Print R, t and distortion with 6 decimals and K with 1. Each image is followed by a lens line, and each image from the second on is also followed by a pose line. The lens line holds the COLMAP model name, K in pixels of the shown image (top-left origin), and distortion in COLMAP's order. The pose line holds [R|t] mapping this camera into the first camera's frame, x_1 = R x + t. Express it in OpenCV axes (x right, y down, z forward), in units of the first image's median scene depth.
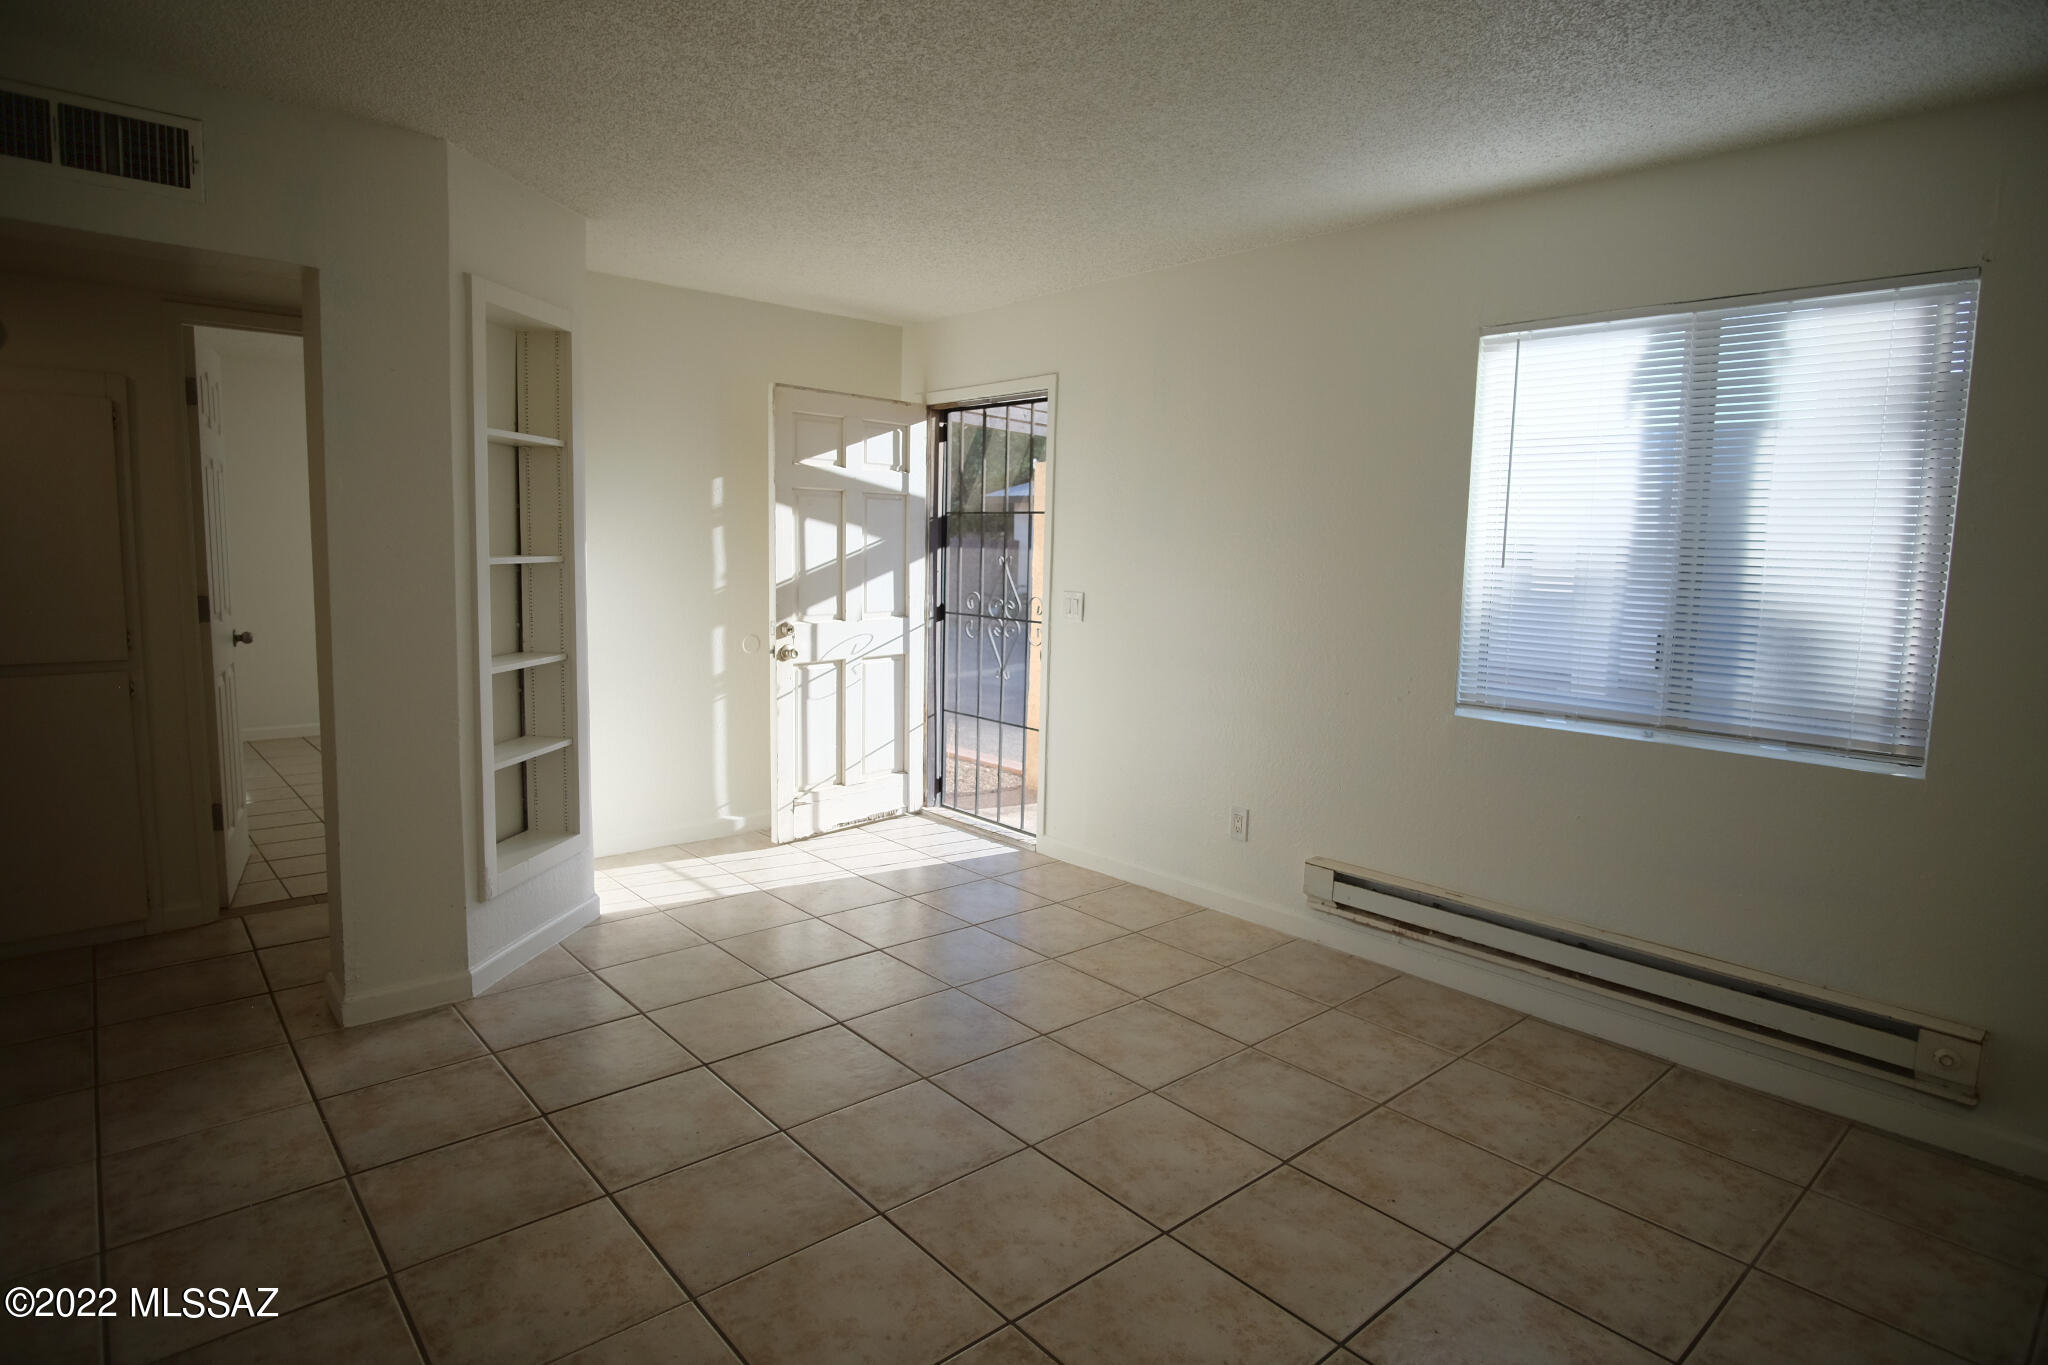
lens RADIAL K [[1104.8, 0, 1024.0], [0, 1104.8, 682.5], [0, 0, 1]] dist [-0.032813, 0.008347]
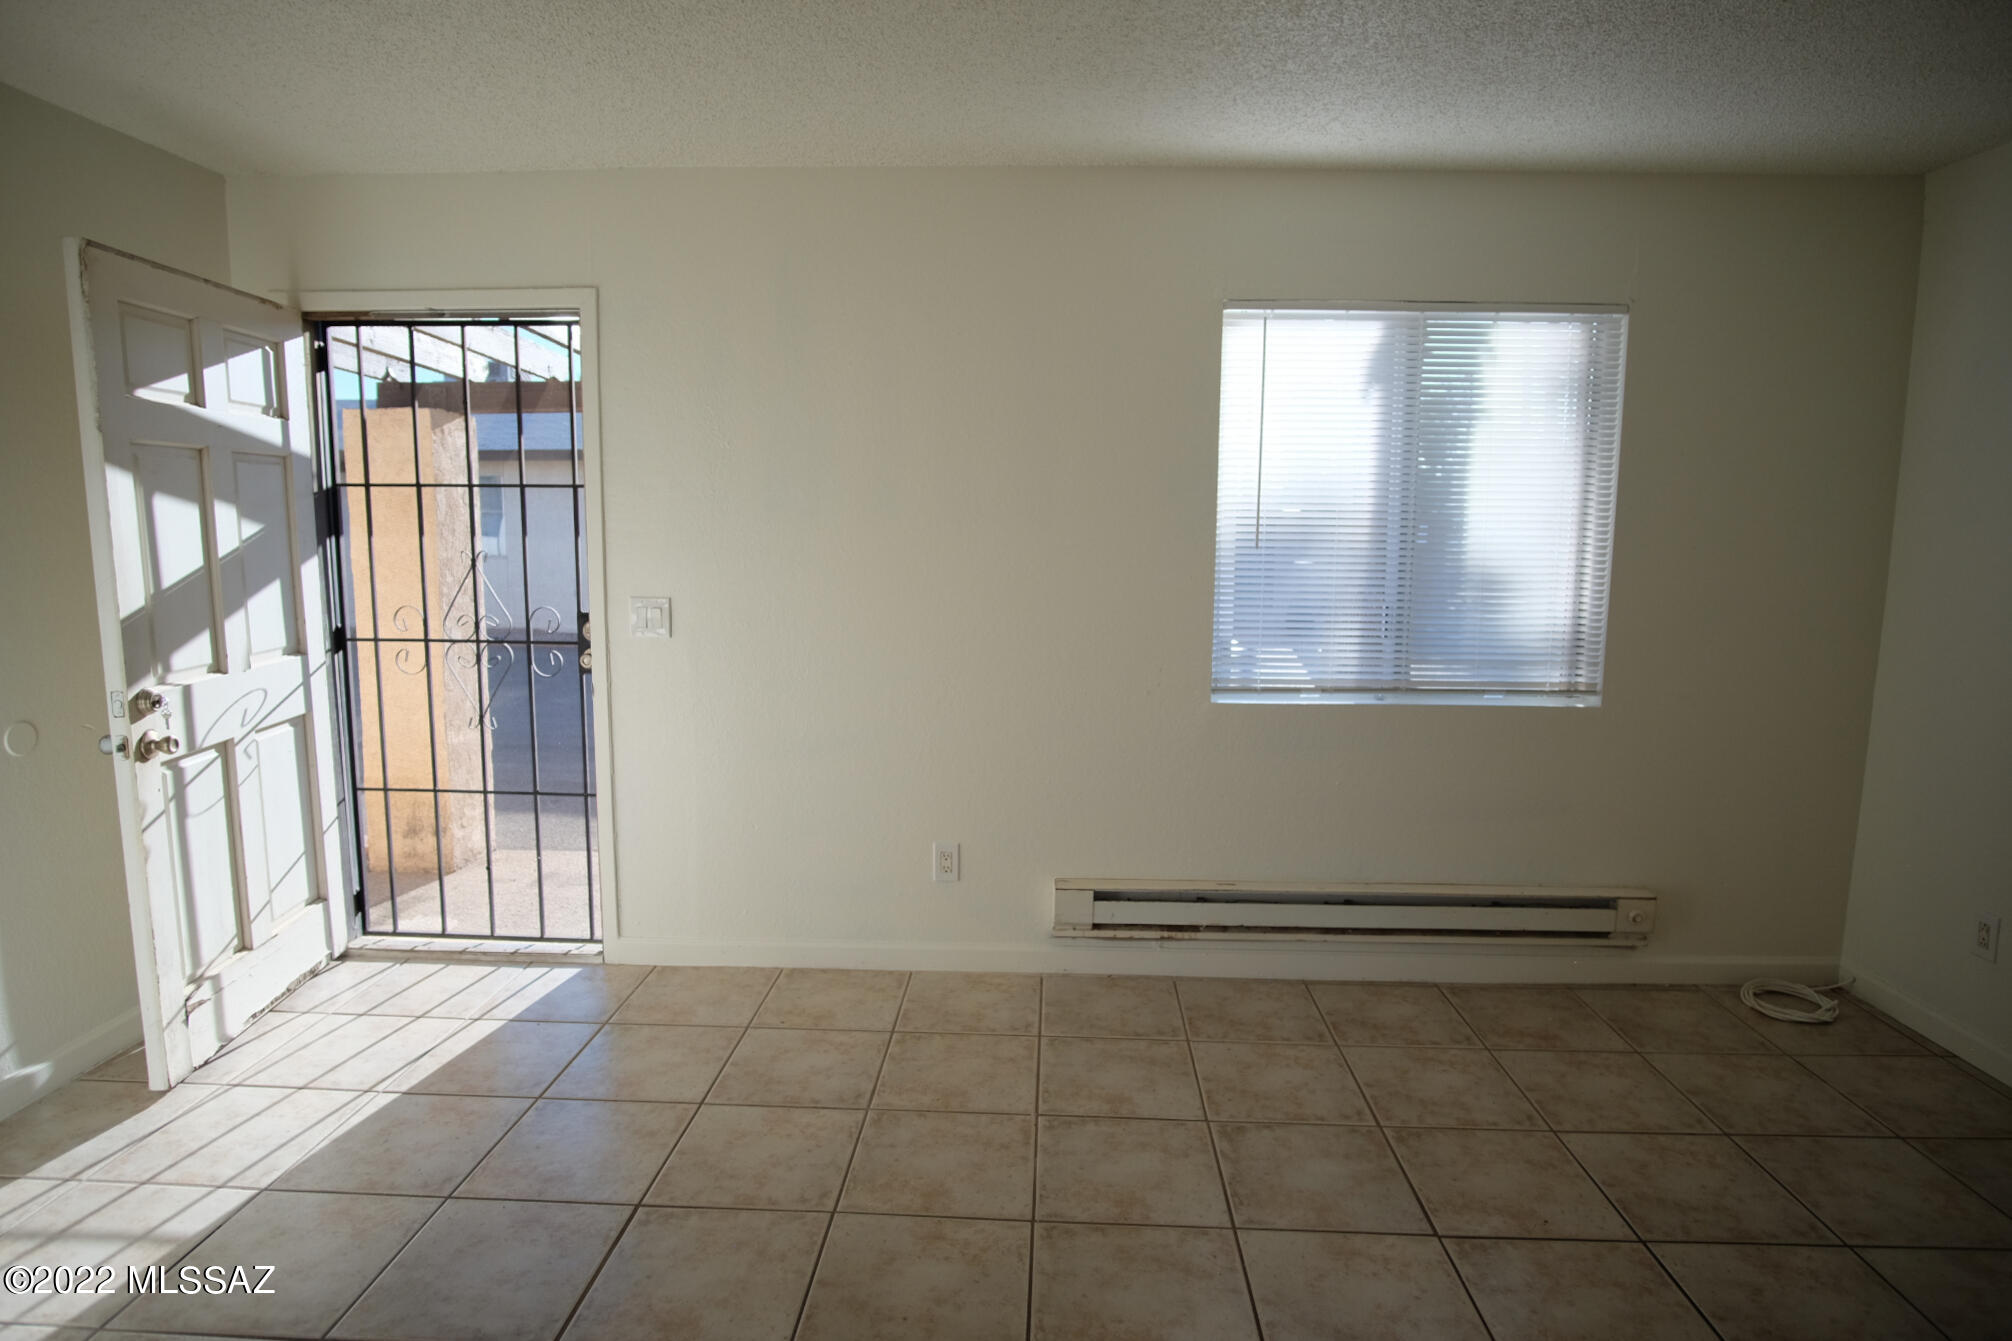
lens RADIAL K [[1109.9, 0, 971.2], [0, 1109.9, 661.9], [0, 0, 1]] dist [-0.034893, 0.012778]
pose [[0.691301, -0.113434, 0.713607, -0.333670], [0.098783, 0.993165, 0.062177, -0.064924], [-0.715783, 0.027509, 0.697781, 0.352299]]
